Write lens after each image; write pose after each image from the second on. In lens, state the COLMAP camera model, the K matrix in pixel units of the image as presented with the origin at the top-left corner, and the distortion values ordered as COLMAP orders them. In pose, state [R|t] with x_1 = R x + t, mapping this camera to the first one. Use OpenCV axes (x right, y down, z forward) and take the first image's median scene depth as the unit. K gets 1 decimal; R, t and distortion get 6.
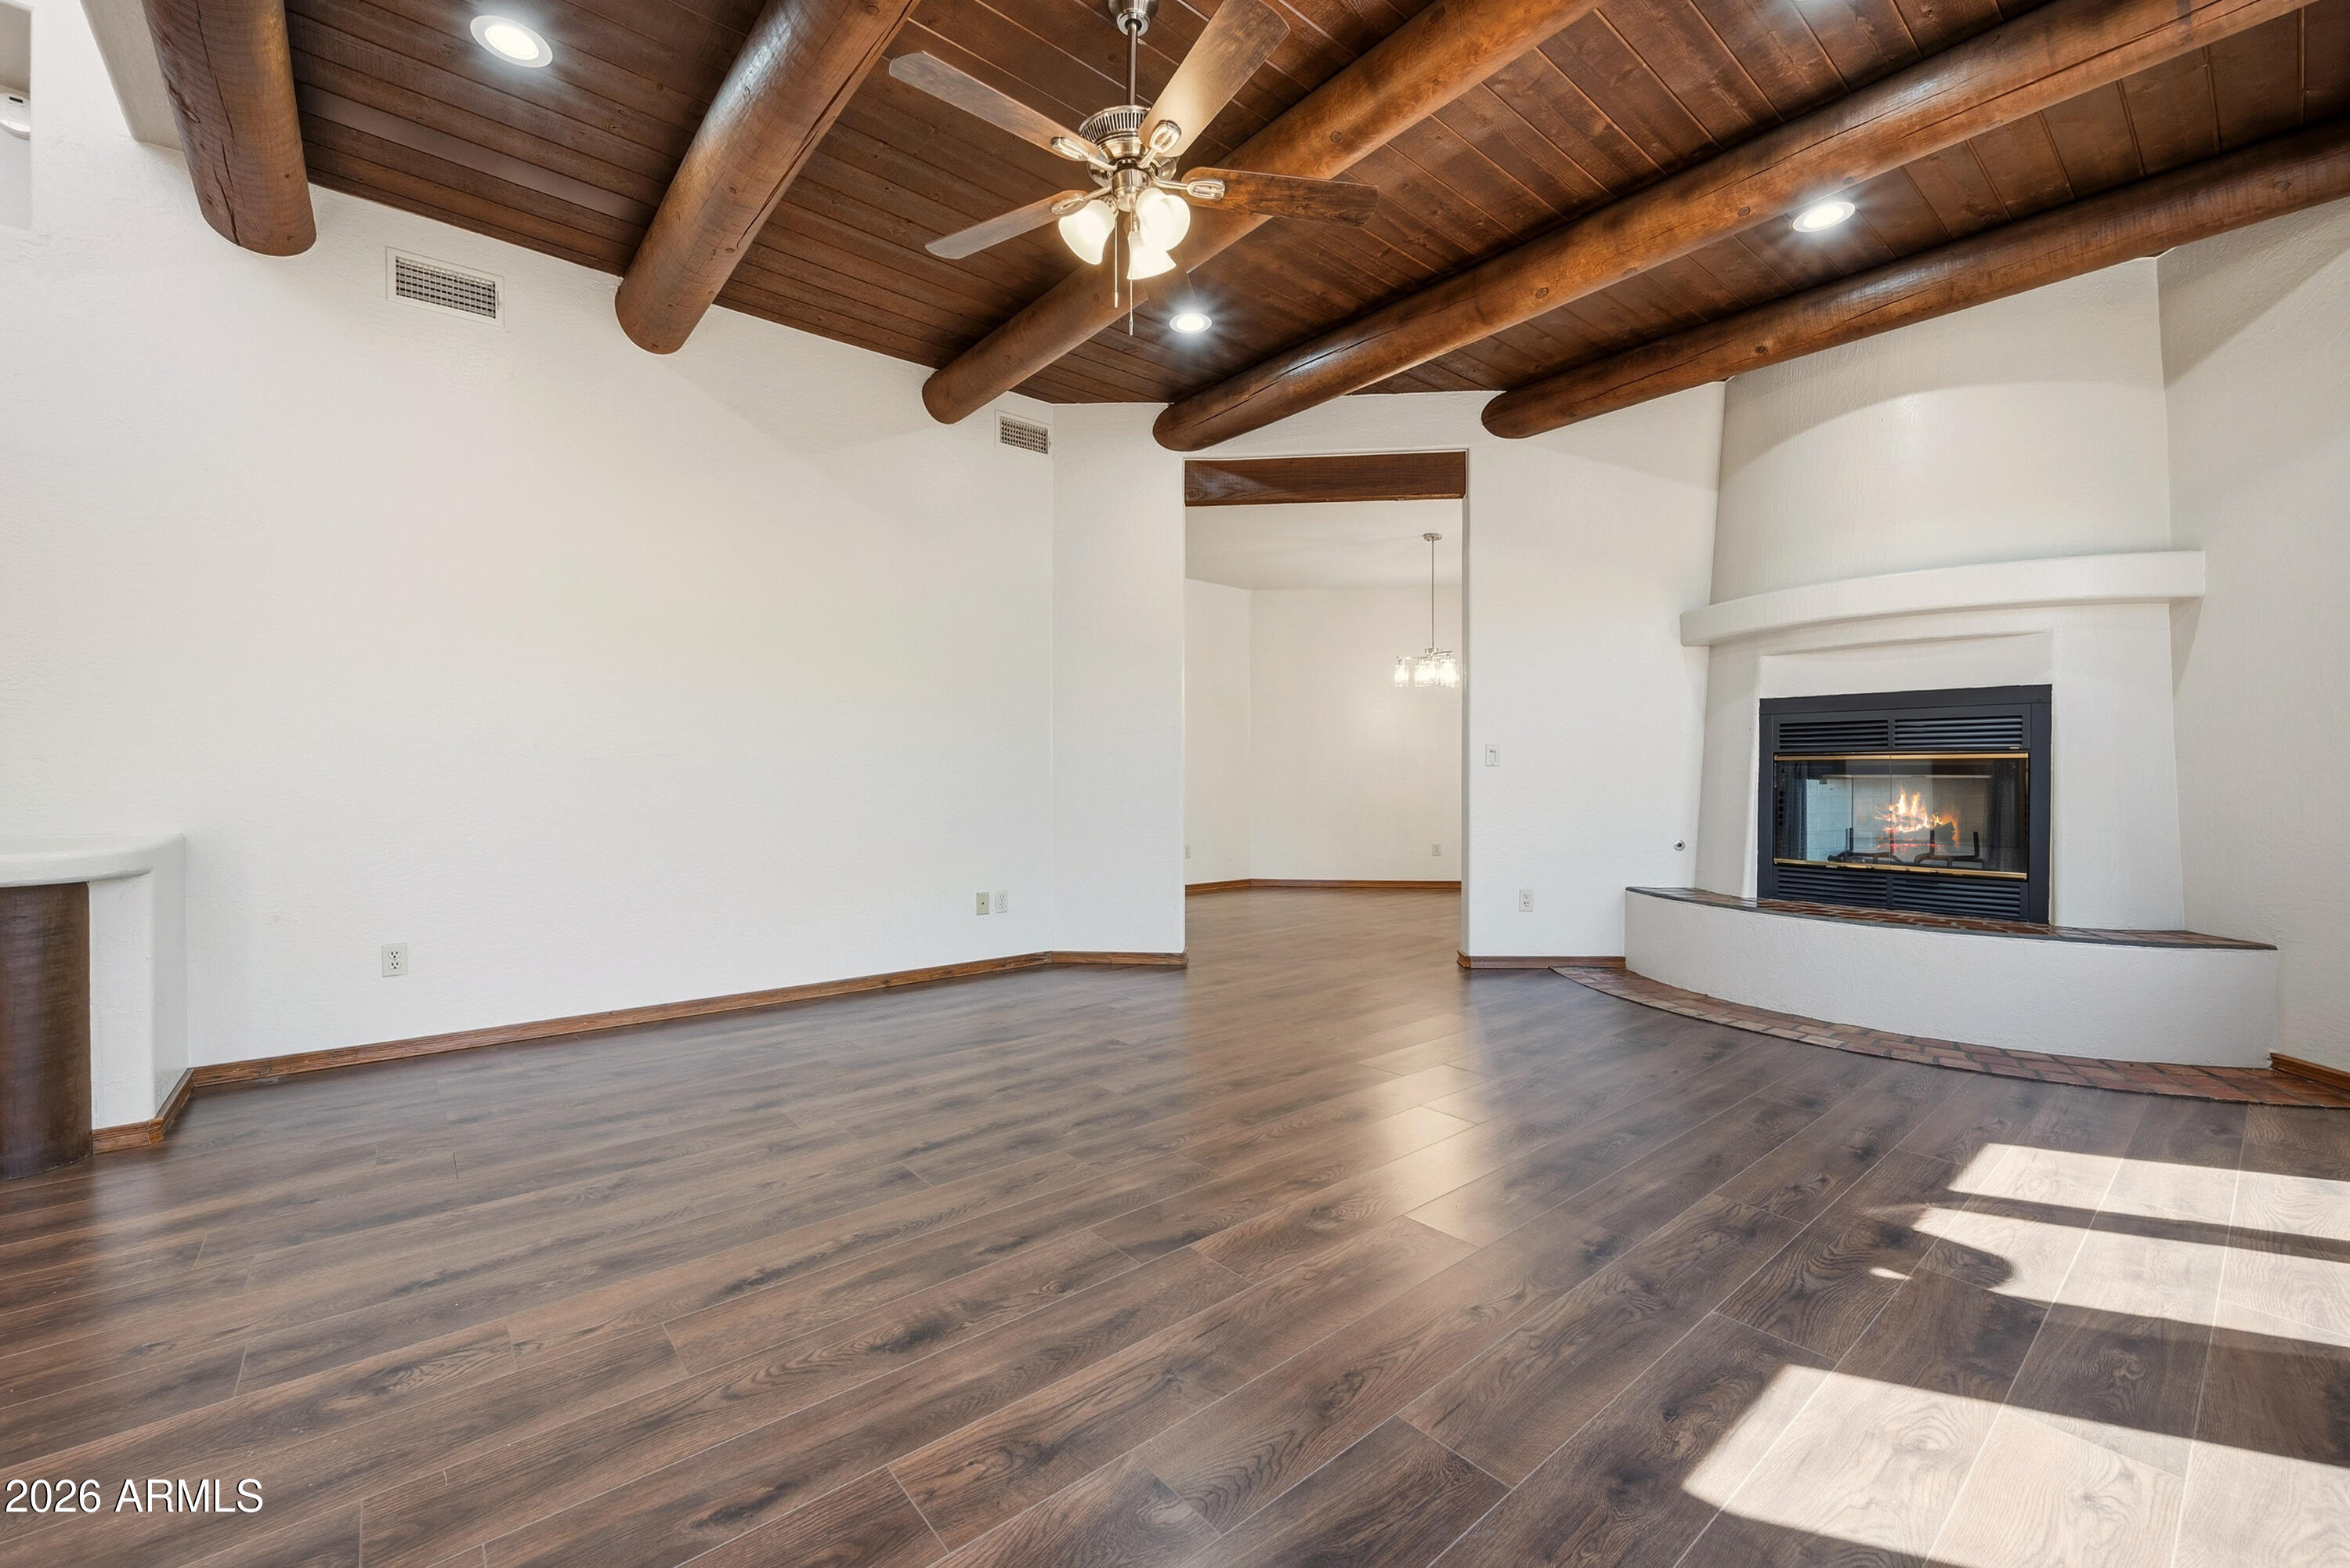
lens RADIAL K [[951.5, 0, 1180.9], [0, 951.5, 779.5], [0, 0, 1]] dist [-0.005289, 0.000059]
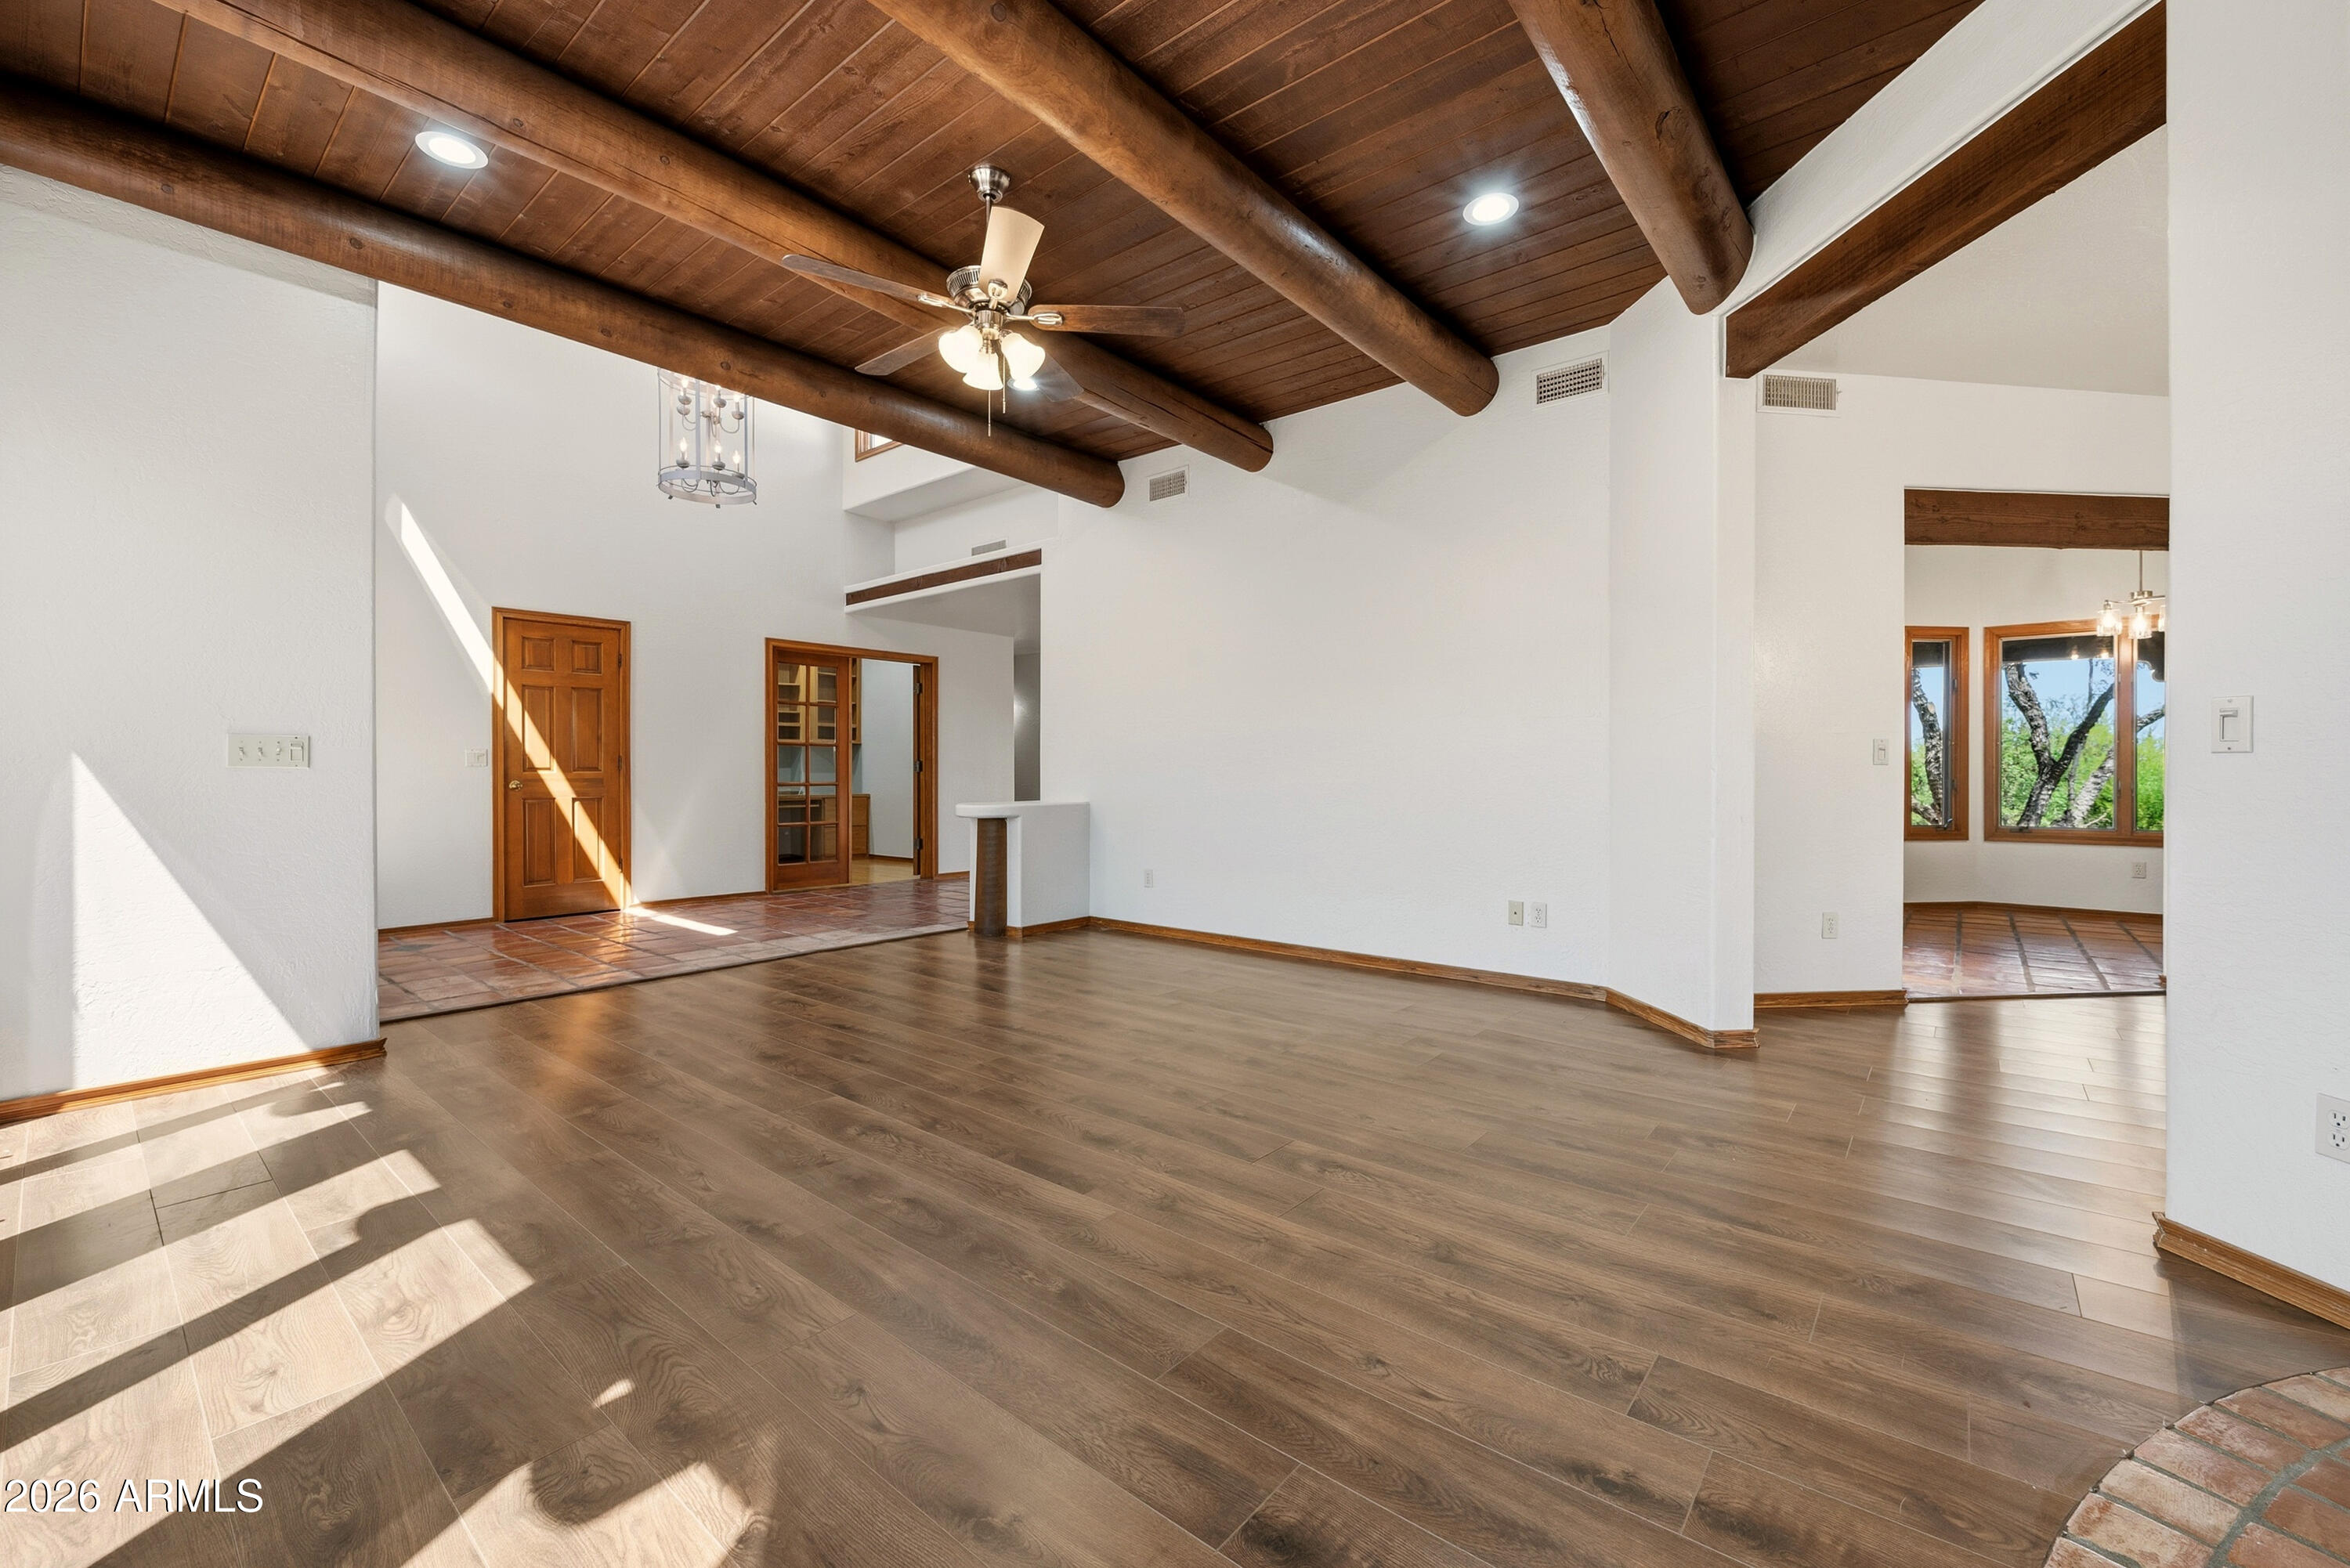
lens RADIAL K [[951.5, 0, 1208.6], [0, 951.5, 787.5], [0, 0, 1]] dist [-0.005289, 0.000059]
pose [[0.188526, 0.017024, -0.981921, 0.864944], [-0.002897, 0.999855, 0.016779, -0.009411], [0.982064, -0.000318, 0.188548, 0.712447]]
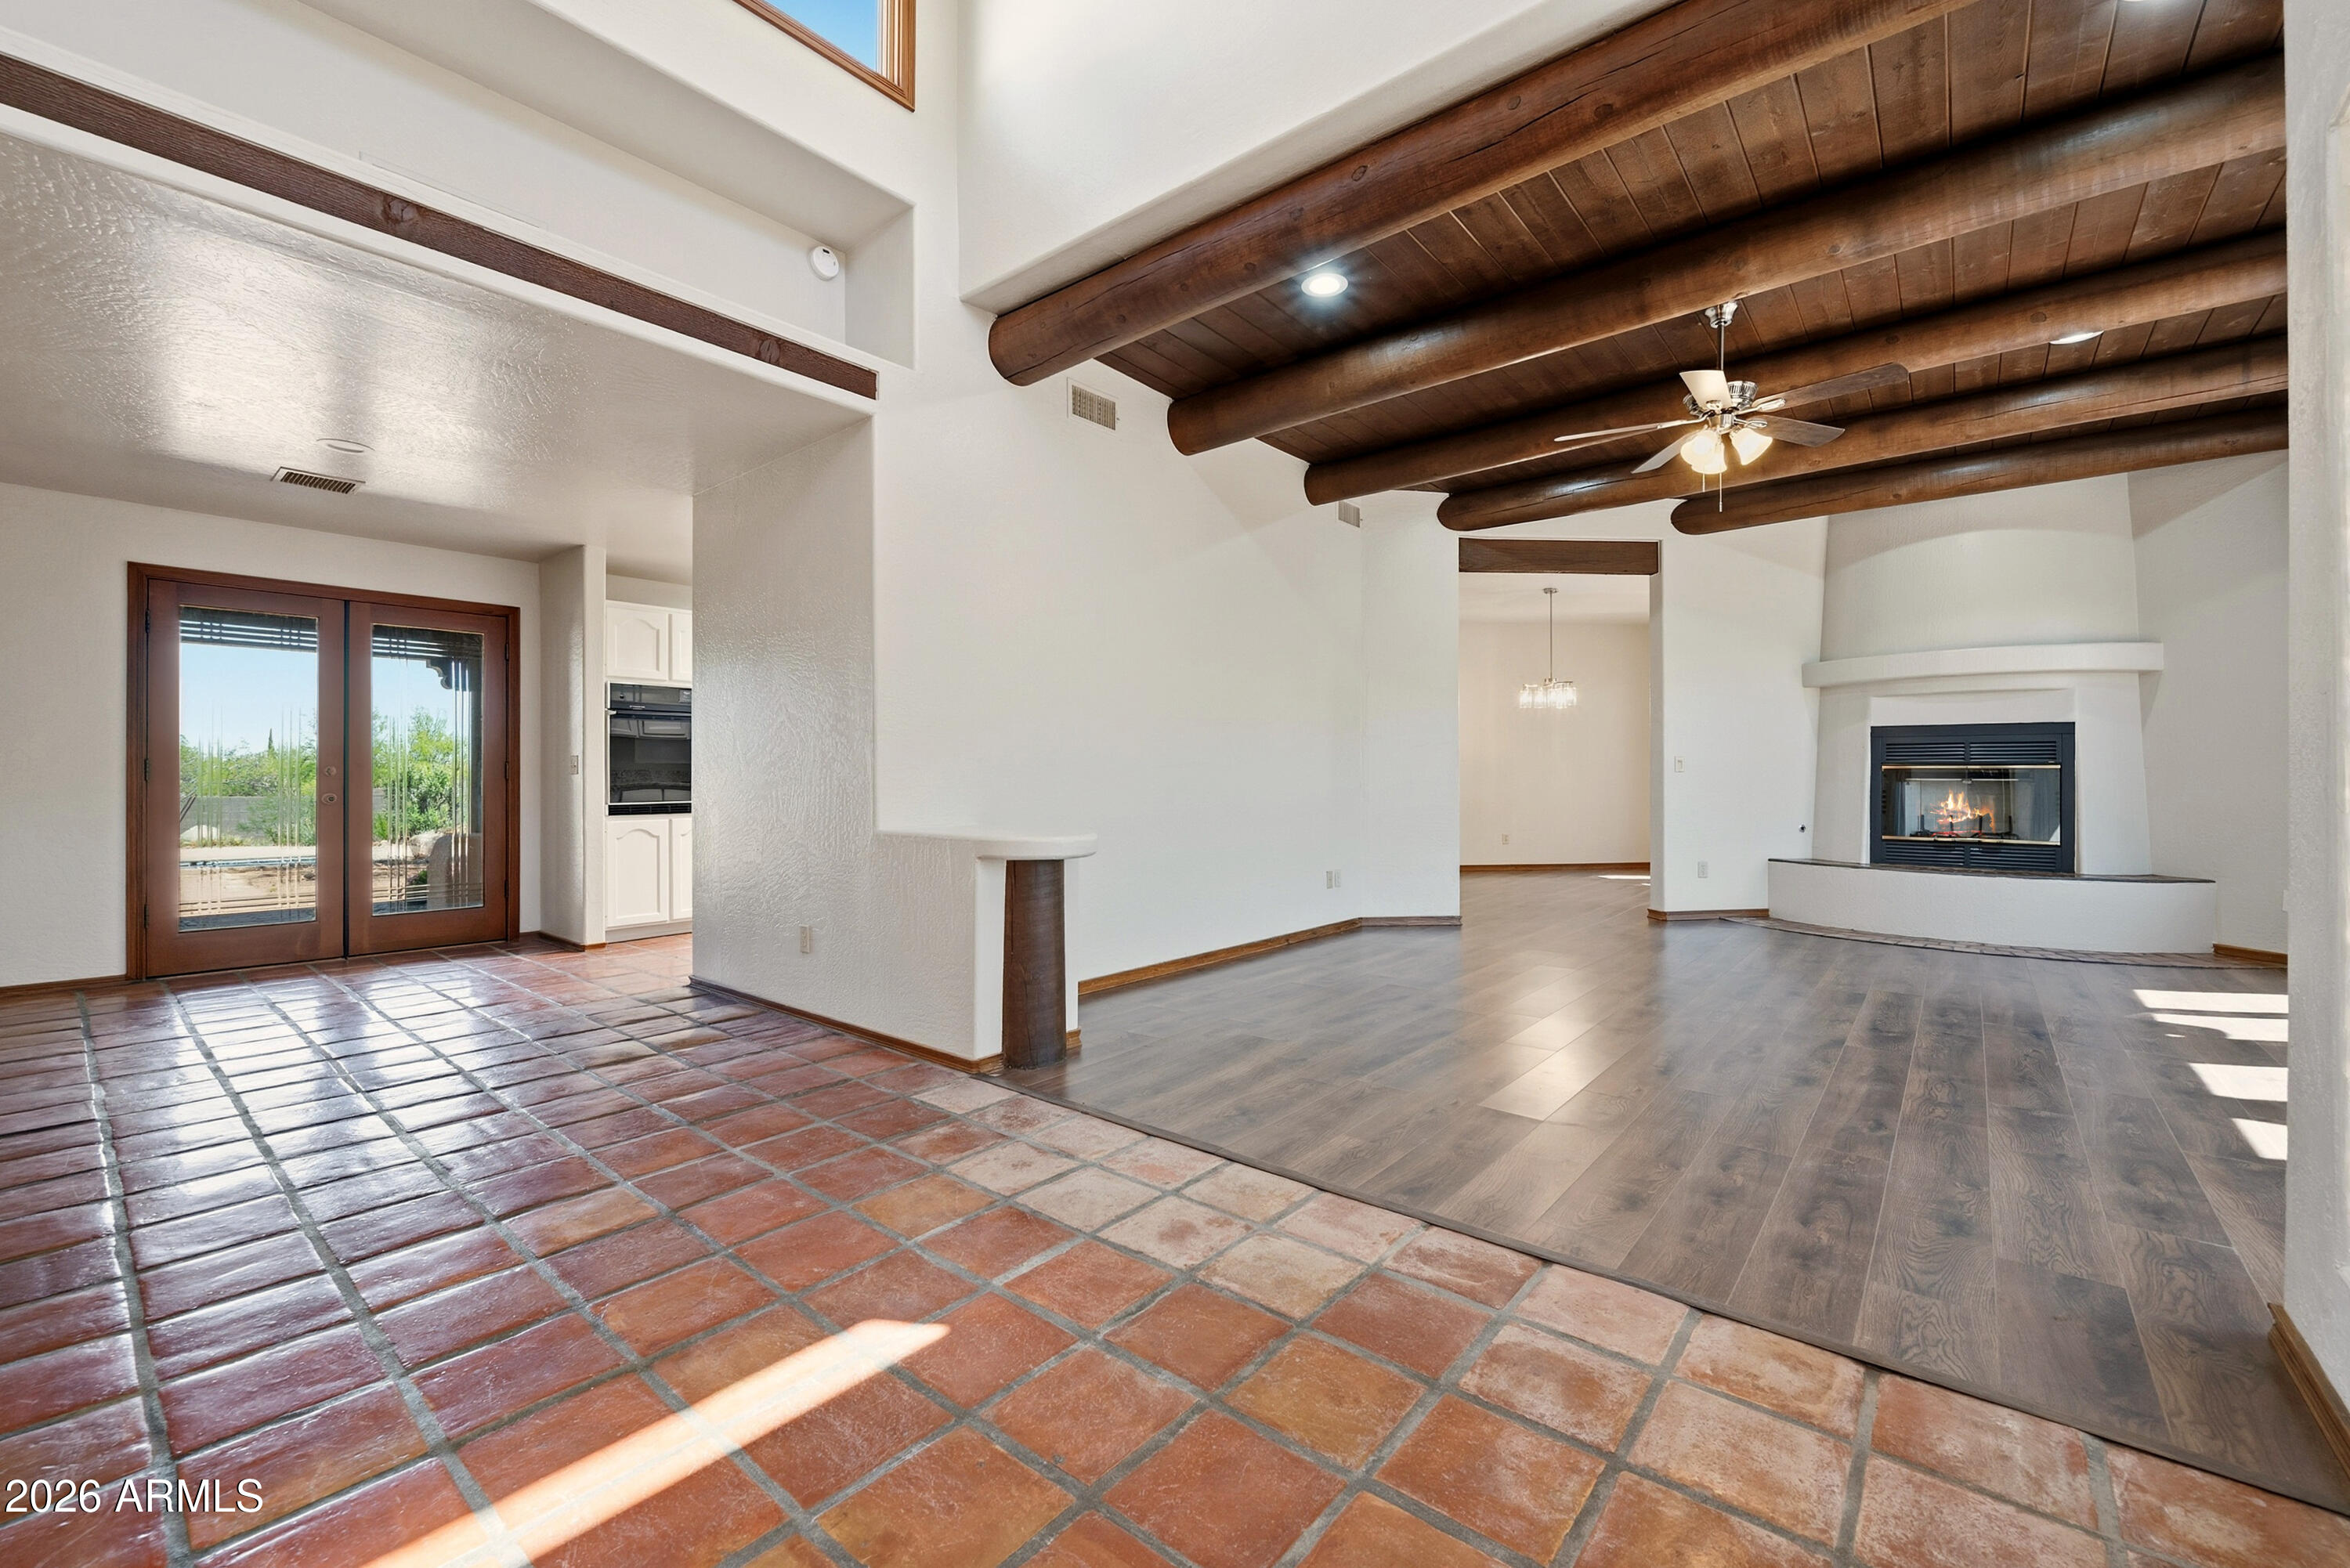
lens RADIAL K [[951.5, 0, 1167.8], [0, 951.5, 774.7], [0, 0, 1]] dist [-0.005289, 0.000059]
pose [[0.983856, 0.000582, 0.178963, -0.894196], [0.000231, 0.999990, -0.004523, -0.005564], [-0.178963, 0.004491, 0.983845, -0.302888]]
